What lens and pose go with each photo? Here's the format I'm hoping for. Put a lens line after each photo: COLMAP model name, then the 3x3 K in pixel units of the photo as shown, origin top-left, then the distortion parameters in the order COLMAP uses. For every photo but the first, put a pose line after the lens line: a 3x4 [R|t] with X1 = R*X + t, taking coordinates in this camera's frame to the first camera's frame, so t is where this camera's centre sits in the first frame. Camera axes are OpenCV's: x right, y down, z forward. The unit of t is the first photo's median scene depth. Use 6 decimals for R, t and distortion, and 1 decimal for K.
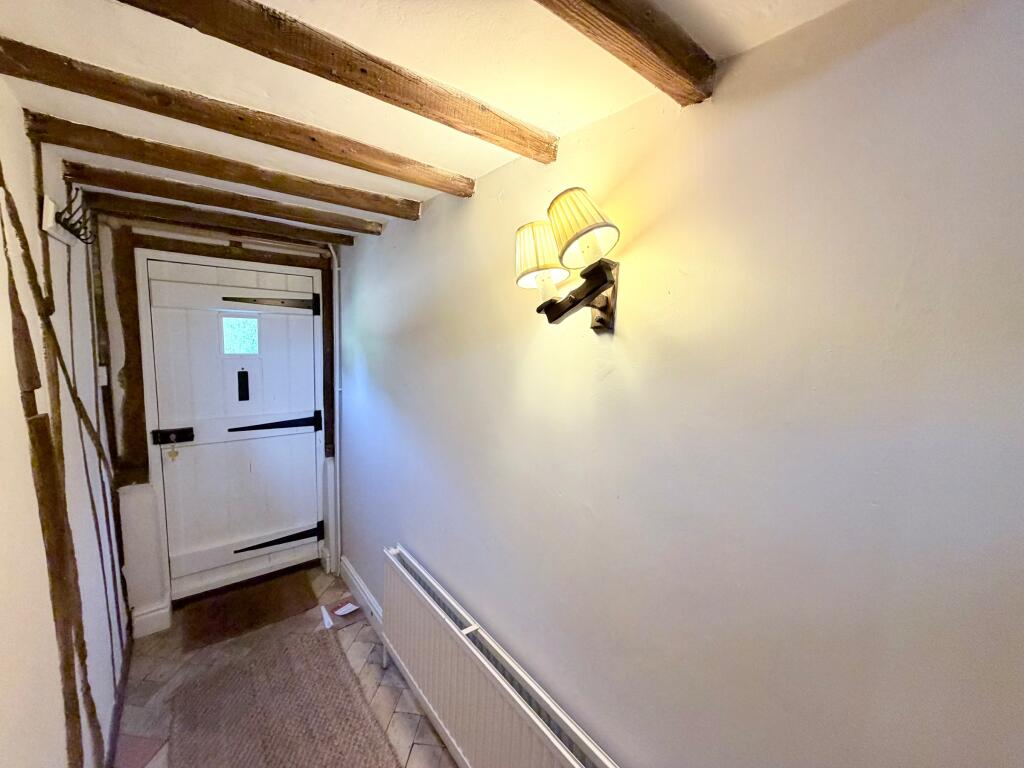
lens RADIAL K [[405.9, 0, 510.3], [0, 405.9, 386.8], [0, 0, 1]] dist [-0.000317, -0.000251]
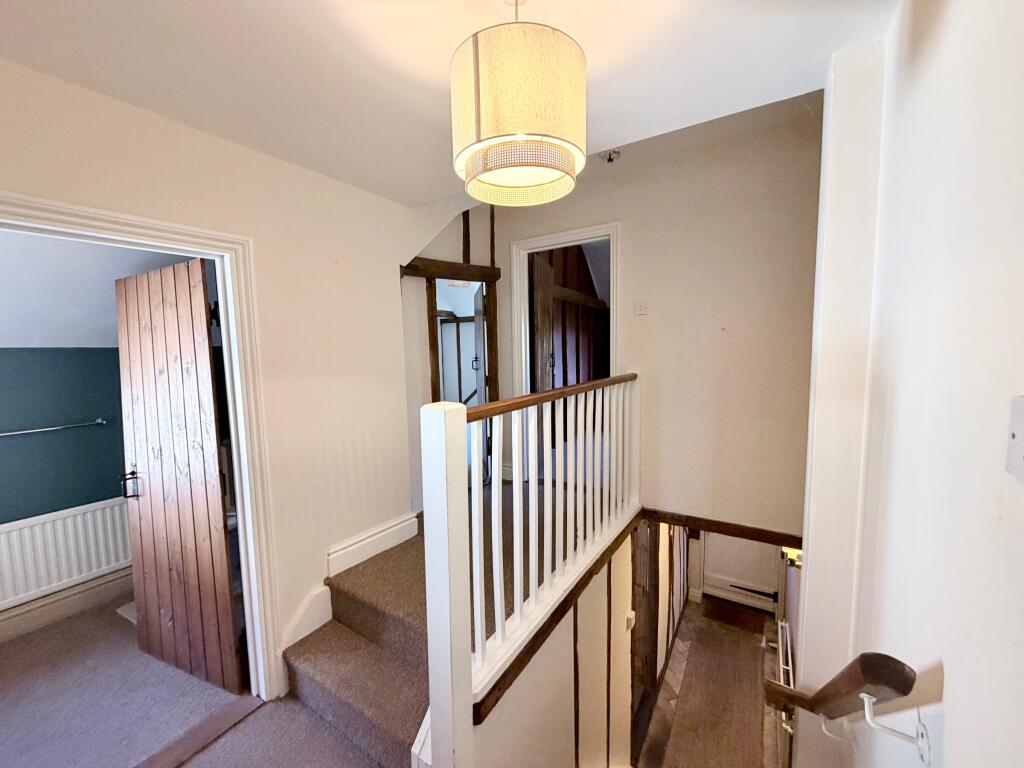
lens RADIAL K [[405.9, 0, 511.4], [0, 405.9, 383.1], [0, 0, 1]] dist [-0.000317, -0.000251]
pose [[0.332310, 0.036660, -0.942457, 0.999340], [-0.095951, 0.995374, 0.004886, -0.602985], [0.938277, 0.088806, 0.334291, -0.959523]]
